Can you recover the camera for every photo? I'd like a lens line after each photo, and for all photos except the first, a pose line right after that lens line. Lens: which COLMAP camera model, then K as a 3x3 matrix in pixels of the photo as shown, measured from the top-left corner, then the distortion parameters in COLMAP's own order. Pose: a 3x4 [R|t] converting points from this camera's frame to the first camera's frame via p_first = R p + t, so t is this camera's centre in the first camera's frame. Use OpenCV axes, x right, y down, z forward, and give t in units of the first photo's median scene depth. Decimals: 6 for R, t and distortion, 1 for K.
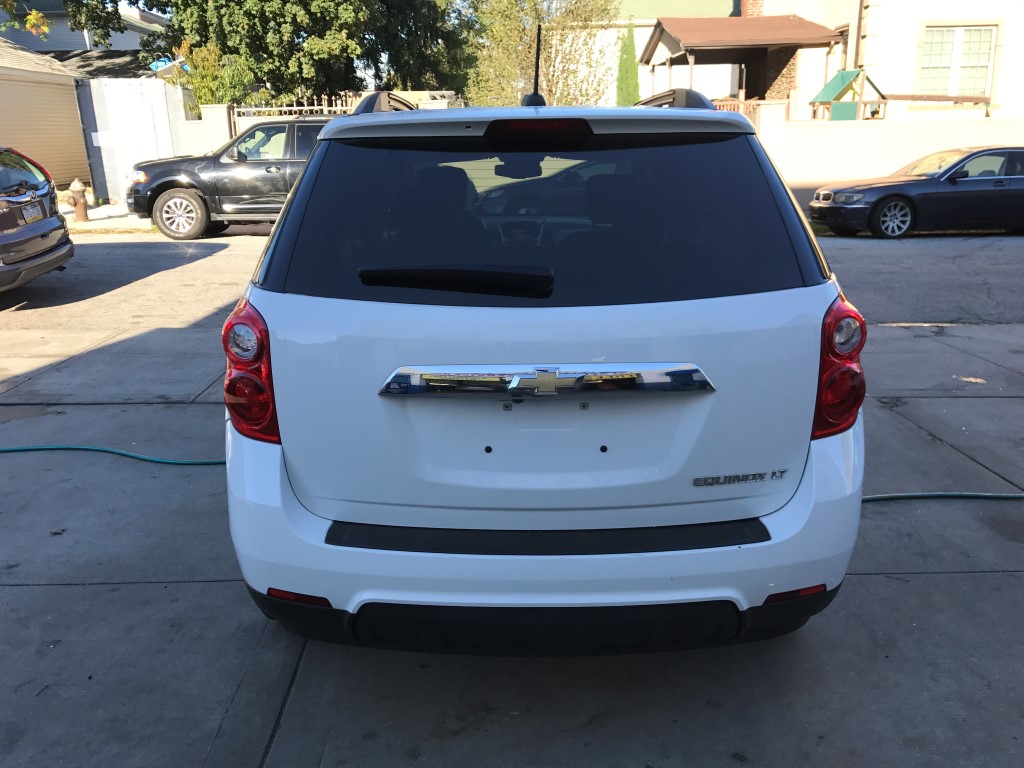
lens RADIAL K [[847.2, 0, 506.3], [0, 847.2, 383.7], [0, 0, 1]] dist [0.021357, -0.014351]
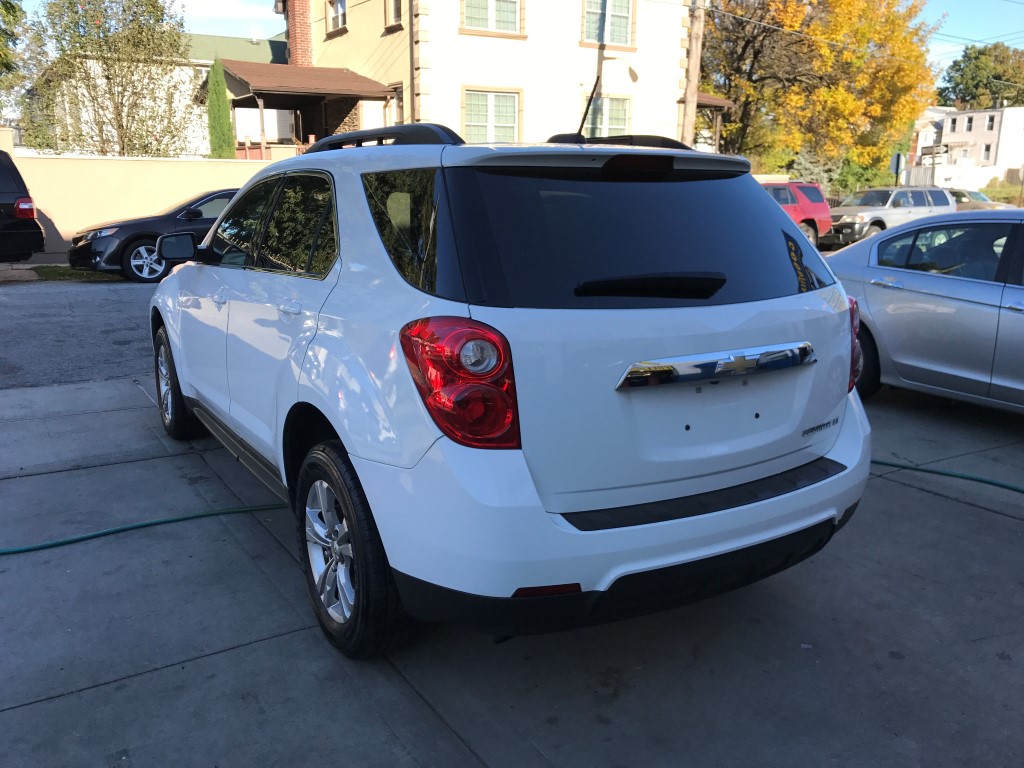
lens RADIAL K [[847.2, 0, 488.3], [0, 847.2, 381.4], [0, 0, 1]] dist [0.021357, -0.014351]
pose [[0.858338, -0.095518, 0.504115, -0.088081], [0.120517, 0.992563, -0.017133, -0.000005], [-0.498729, 0.075460, 0.863467, 0.010436]]
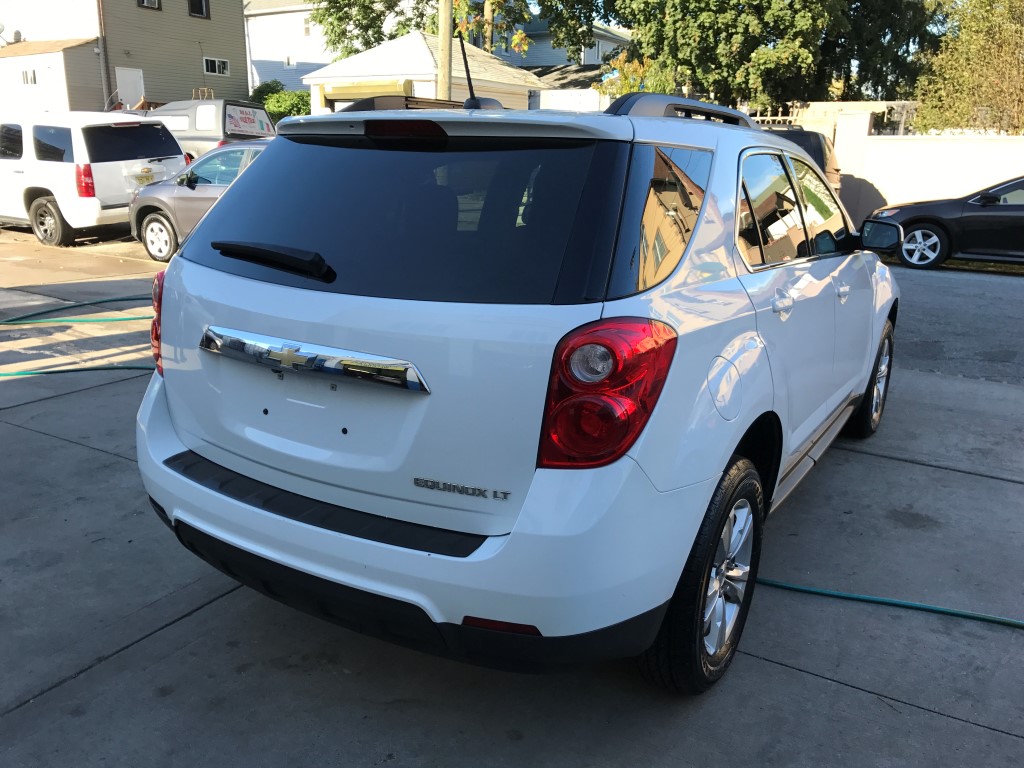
lens RADIAL K [[847.2, 0, 513.7], [0, 847.2, 384.6], [0, 0, 1]] dist [0.021357, -0.014351]
pose [[0.853932, 0.168713, -0.492276, 0.082203], [-0.173845, 0.984125, 0.035718, -0.005478], [0.490487, 0.055080, 0.869706, 0.018481]]
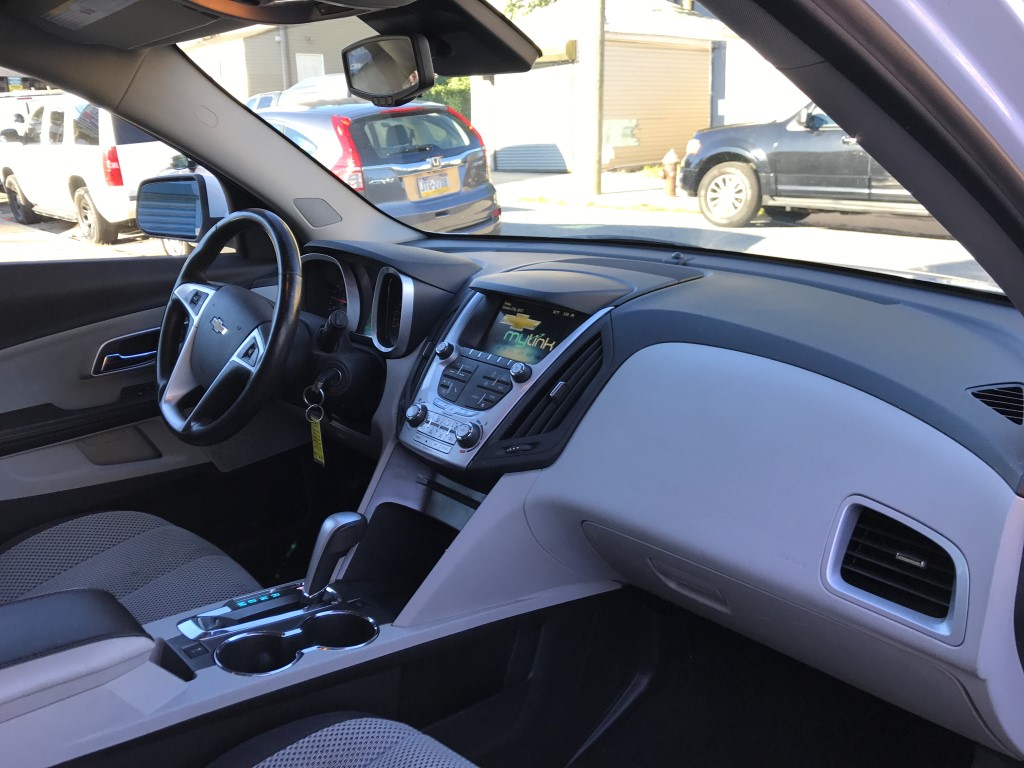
lens RADIAL K [[847.2, 0, 508.8], [0, 847.2, 382.5], [0, 0, 1]] dist [0.021357, -0.014351]
pose [[0.674440, 0.207844, -0.708472, 0.051822], [-0.196311, 0.975501, 0.099302, -0.040724], [0.711754, 0.072107, 0.698718, 0.191155]]
